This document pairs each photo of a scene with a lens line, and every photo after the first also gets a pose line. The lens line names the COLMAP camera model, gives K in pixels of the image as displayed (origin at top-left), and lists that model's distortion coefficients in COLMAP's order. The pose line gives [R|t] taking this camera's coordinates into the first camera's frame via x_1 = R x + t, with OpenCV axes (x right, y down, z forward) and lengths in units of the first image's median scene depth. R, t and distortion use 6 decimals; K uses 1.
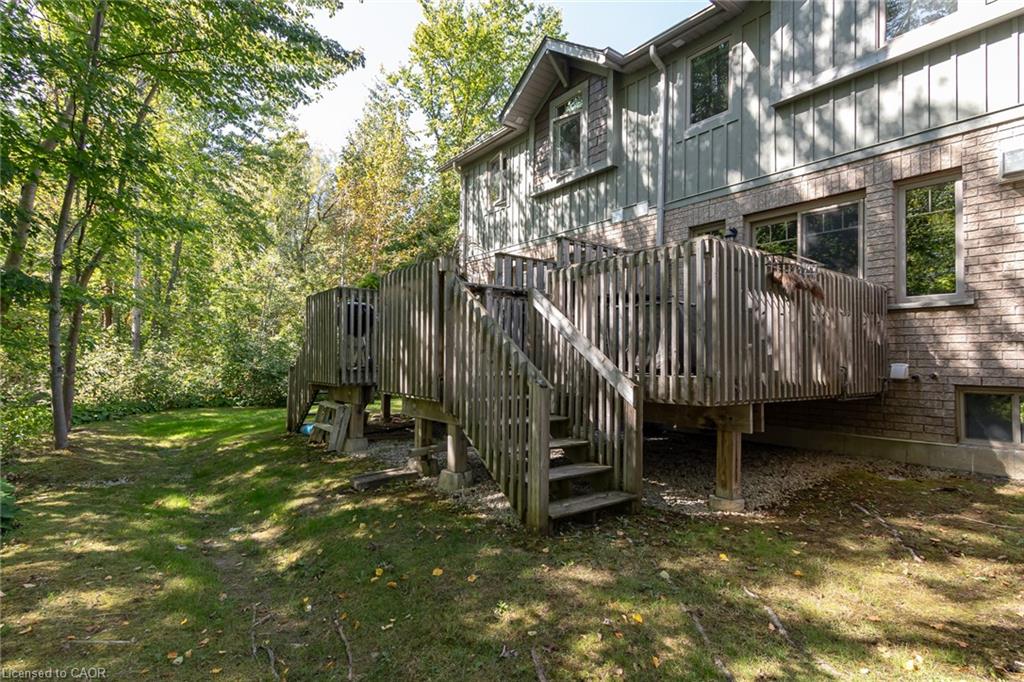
lens RADIAL K [[471.1, 0, 508.9], [0, 471.1, 343.6], [0, 0, 1]] dist [0.015652, -0.002803]
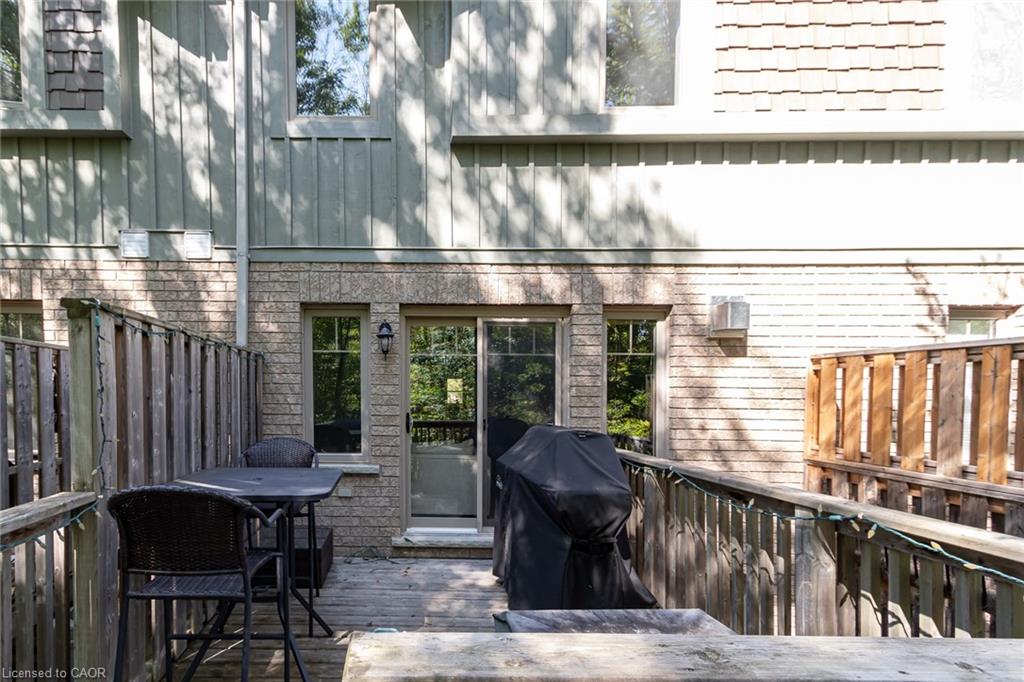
lens RADIAL K [[471.1, 0, 514.7], [0, 471.1, 350.1], [0, 0, 1]] dist [0.015652, -0.002803]
pose [[0.627454, -0.019549, 0.778408, 0.130082], [-0.006025, 0.999533, 0.029960, -0.238995], [-0.778630, -0.023488, 0.627043, 0.533110]]
